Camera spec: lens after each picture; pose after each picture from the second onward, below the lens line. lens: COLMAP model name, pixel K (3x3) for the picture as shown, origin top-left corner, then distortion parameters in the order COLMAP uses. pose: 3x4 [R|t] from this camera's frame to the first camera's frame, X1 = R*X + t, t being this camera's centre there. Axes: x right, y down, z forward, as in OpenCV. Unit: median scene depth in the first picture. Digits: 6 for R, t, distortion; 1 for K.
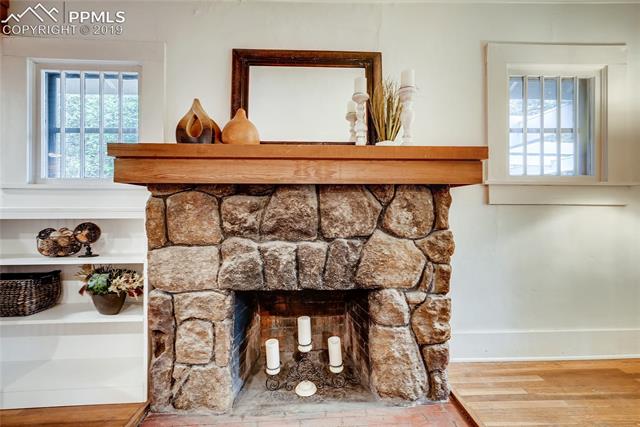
lens RADIAL K [[292.3, 0, 320.0], [0, 292.3, 213.5], [0, 0, 1]] dist [-0.010754, 0.000550]
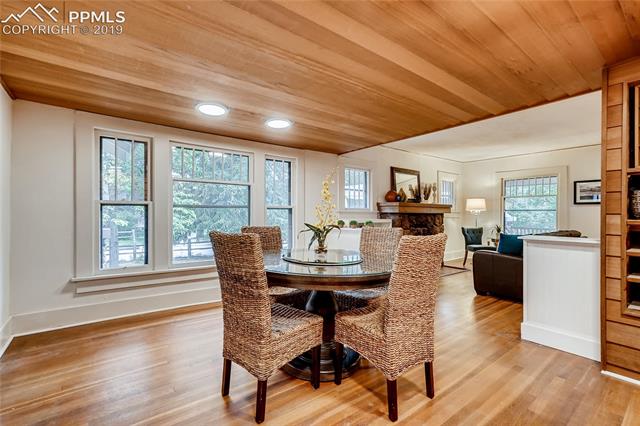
lens RADIAL K [[292.3, 0, 320.0], [0, 292.3, 213.0], [0, 0, 1]] dist [-0.010754, 0.000550]
pose [[0.816478, 0.006822, 0.577337, -3.343776], [-0.003249, 0.999969, -0.007221, -0.066546], [-0.577368, 0.004020, 0.816474, -1.334799]]
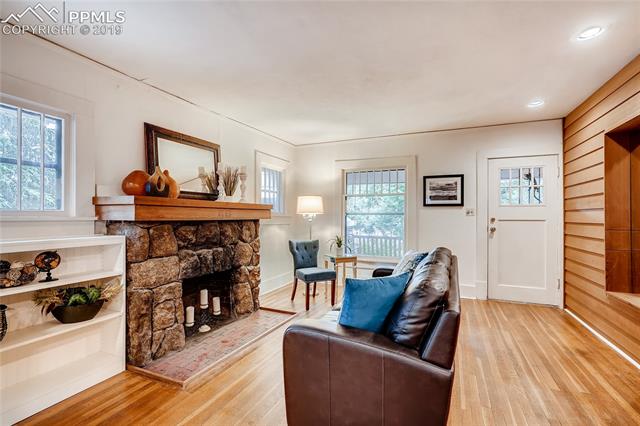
lens RADIAL K [[292.3, 0, 320.0], [0, 292.3, 213.0], [0, 0, 1]] dist [-0.010754, 0.000550]
pose [[0.451726, 0.011780, 0.892079, -1.497818], [0.004052, 0.999875, -0.015255, -0.110024], [-0.892147, 0.010506, 0.451622, -0.538059]]
